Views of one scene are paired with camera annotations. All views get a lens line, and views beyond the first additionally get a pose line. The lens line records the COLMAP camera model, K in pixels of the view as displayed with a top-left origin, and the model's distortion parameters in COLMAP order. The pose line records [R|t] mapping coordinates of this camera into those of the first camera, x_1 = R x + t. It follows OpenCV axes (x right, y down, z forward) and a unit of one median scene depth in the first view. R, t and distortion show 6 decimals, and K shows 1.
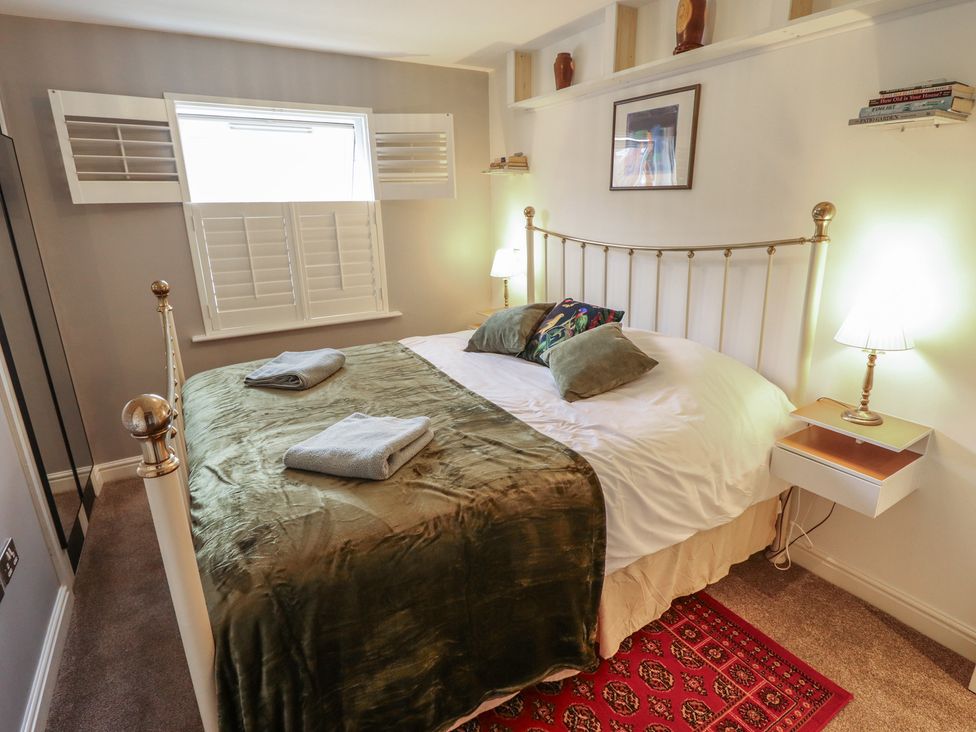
lens RADIAL K [[541.8, 0, 491.3], [0, 541.8, 365.6], [0, 0, 1]] dist [-0.000673, -0.011666]
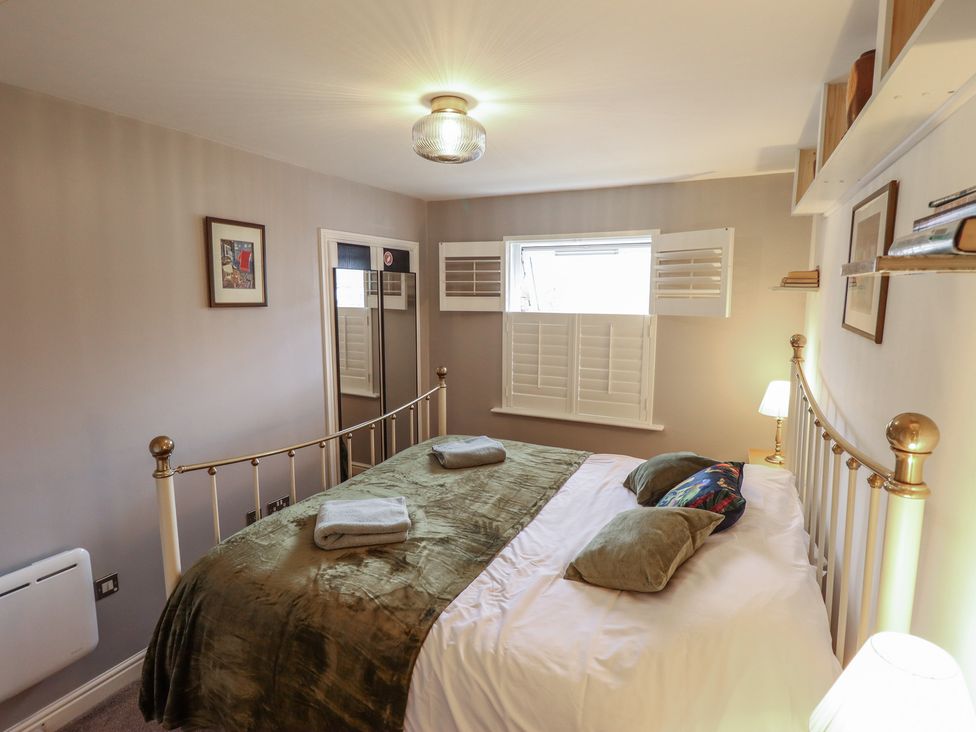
lens RADIAL K [[507.5, 0, 486.0], [0, 507.5, 359.7], [0, 0, 1]] dist [-0.000984, -0.000195]
pose [[0.543437, 0.127916, -0.829647, 0.515719], [-0.246288, 0.969124, -0.011903, -0.166029], [0.802508, 0.210800, 0.558162, 0.289026]]
